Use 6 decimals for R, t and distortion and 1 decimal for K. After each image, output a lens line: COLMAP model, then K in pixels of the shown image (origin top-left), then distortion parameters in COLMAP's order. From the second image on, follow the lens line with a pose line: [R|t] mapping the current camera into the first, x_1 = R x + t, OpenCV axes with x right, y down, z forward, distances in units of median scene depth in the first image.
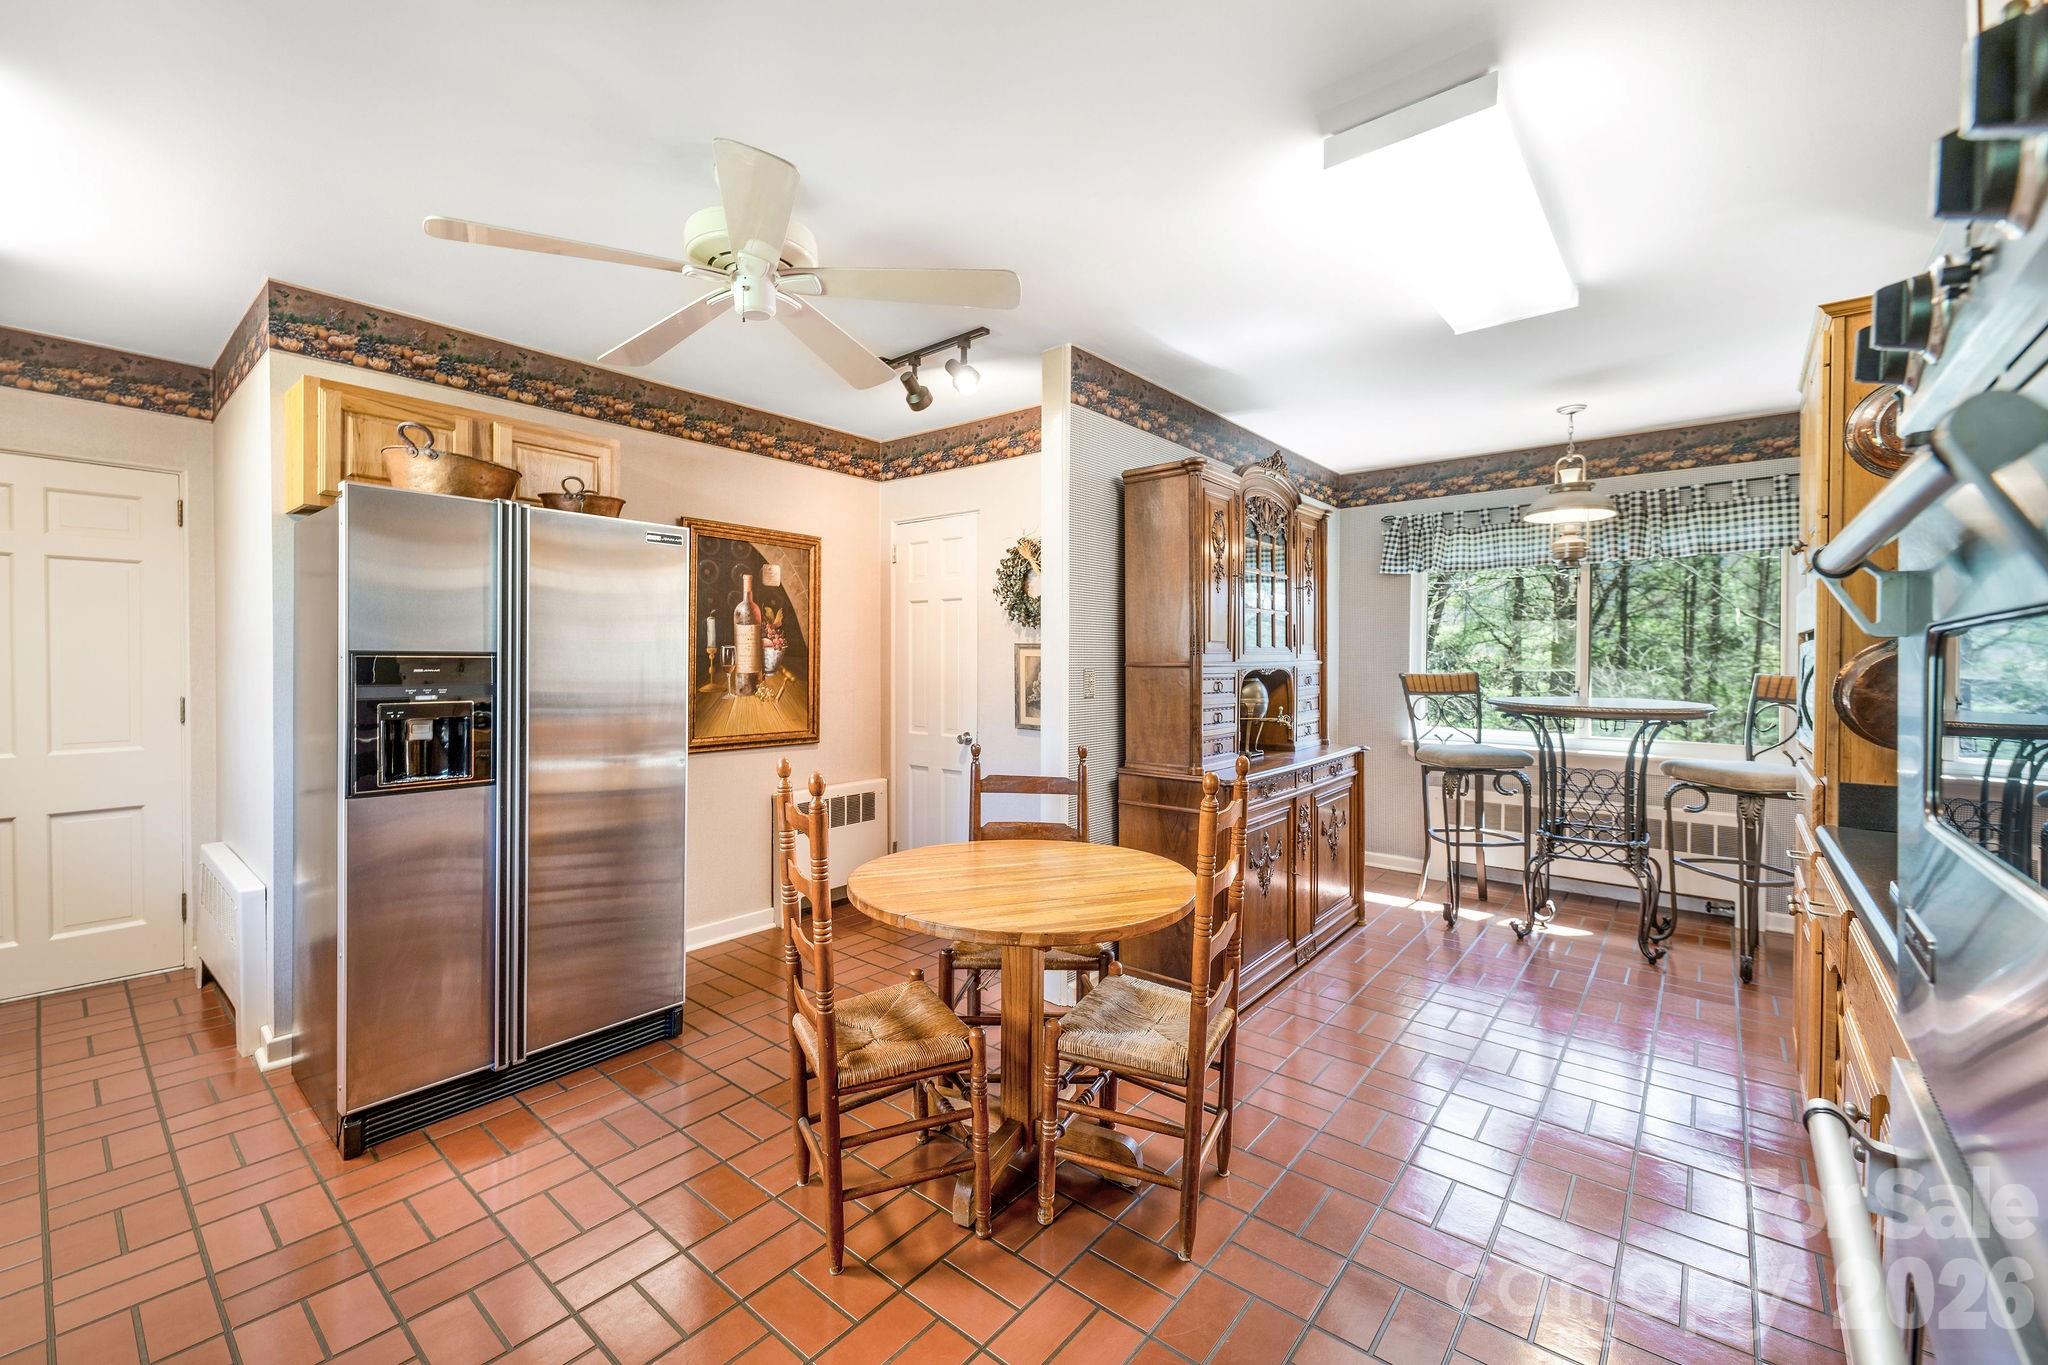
lens RADIAL K [[847.5, 0, 1048.6], [0, 847.5, 666.6], [0, 0, 1]] dist [0.007033, -0.005027]
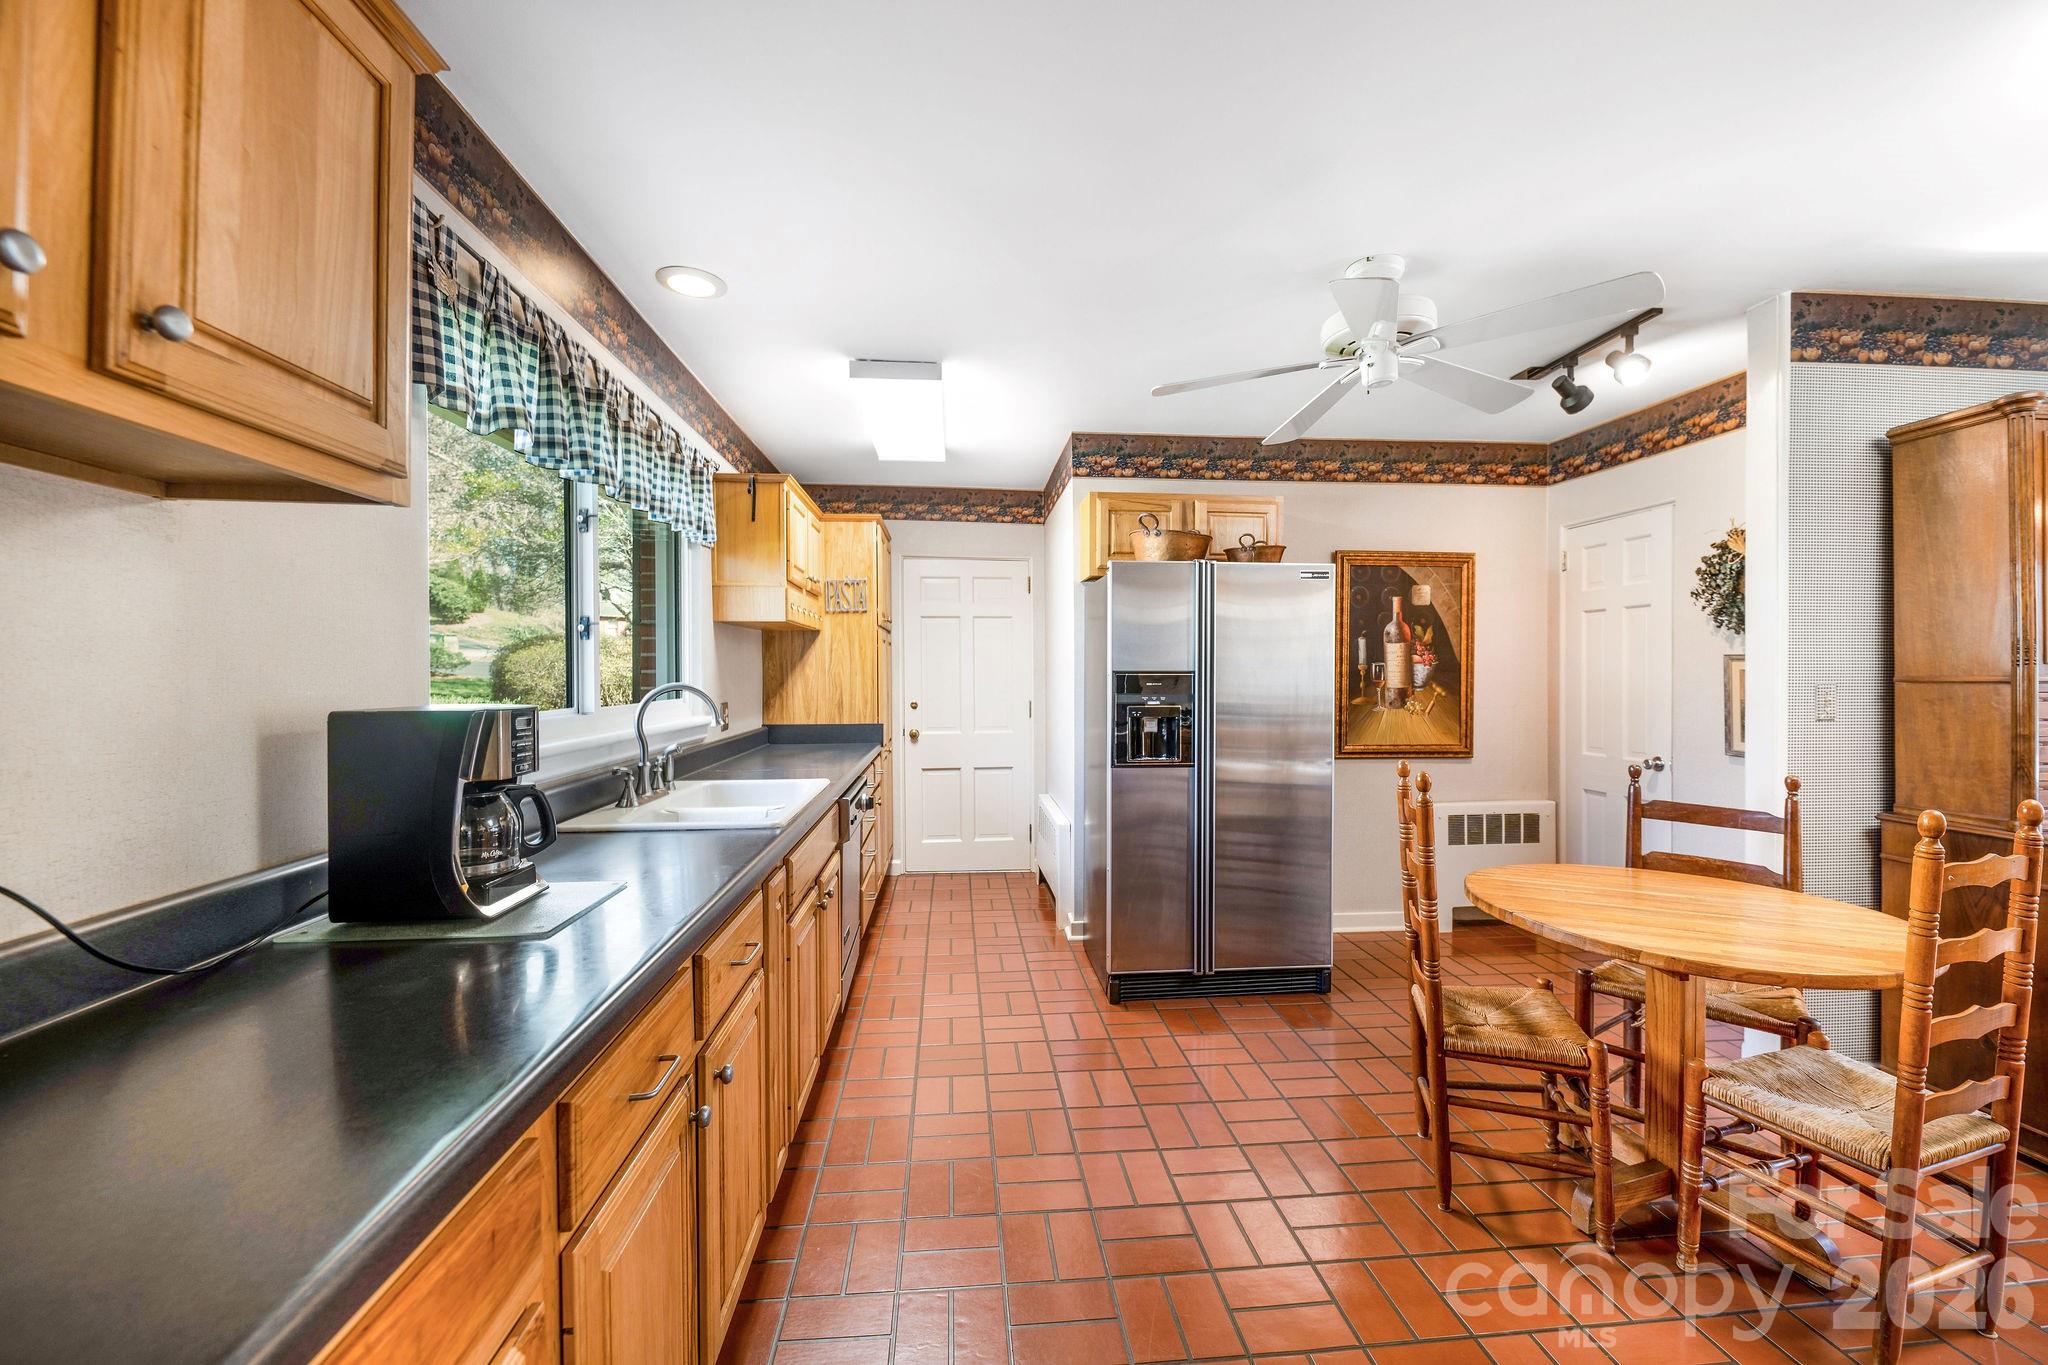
lens RADIAL K [[847.5, 0, 1029.3], [0, 847.5, 679.9], [0, 0, 1]] dist [0.007033, -0.005027]
pose [[0.708522, -0.000838, -0.705688, 0.105194], [-0.000972, 0.999997, -0.002163, 0.000763], [0.705688, 0.002218, 0.708519, -0.133854]]
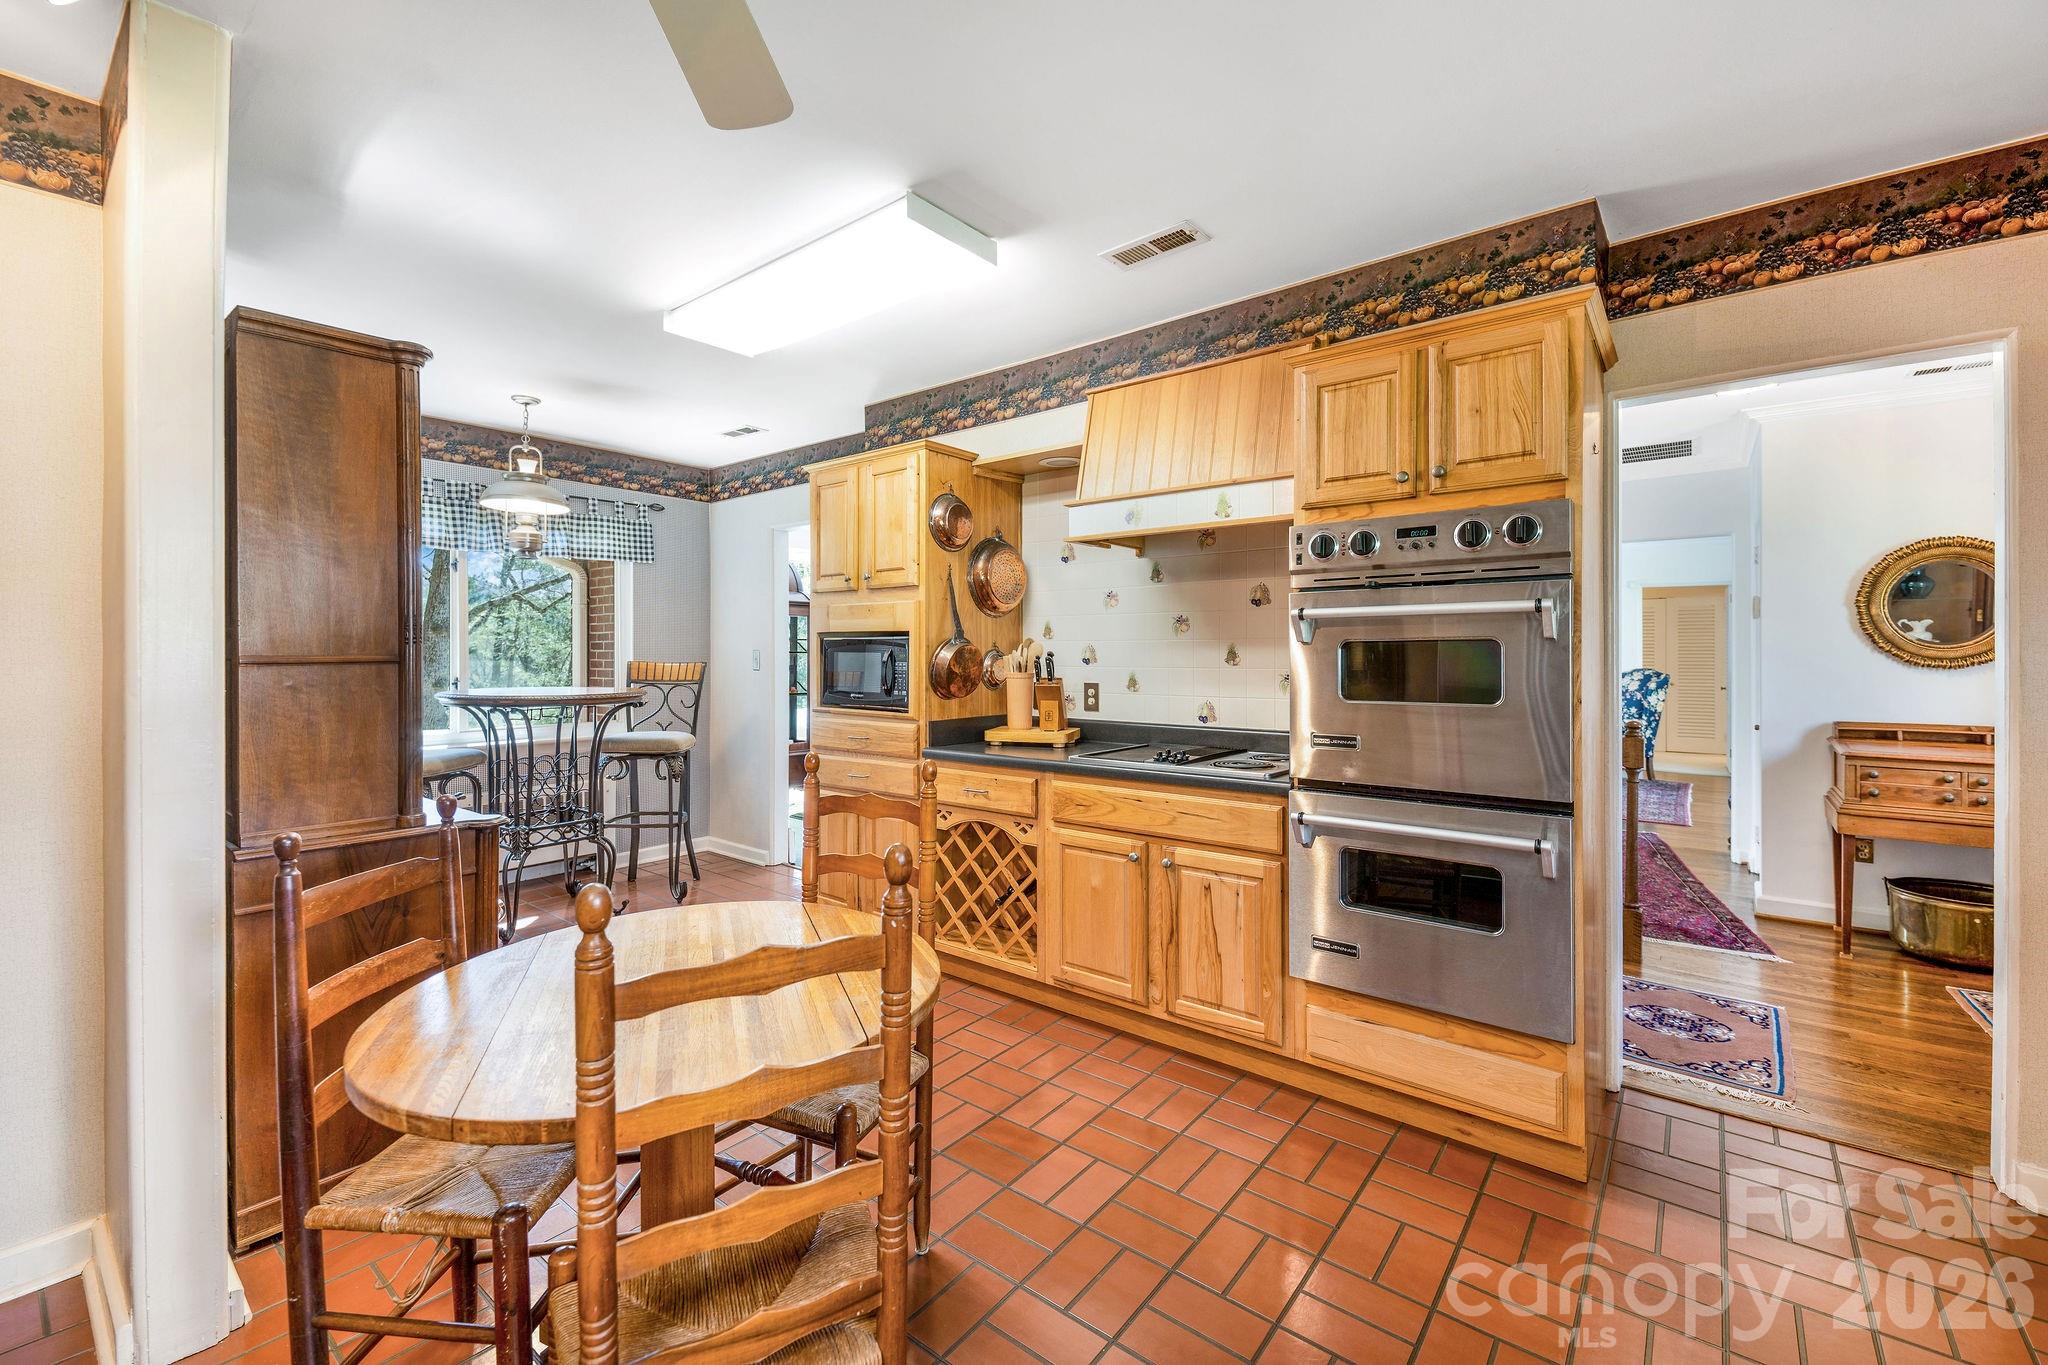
lens RADIAL K [[847.5, 0, 1030.2], [0, 847.5, 664.1], [0, 0, 1]] dist [0.007033, -0.005027]
pose [[-0.023258, -0.015623, 0.999607, -0.632965], [0.003386, 0.999871, 0.015706, -0.009158], [-0.999724, 0.003750, -0.023202, 0.678198]]
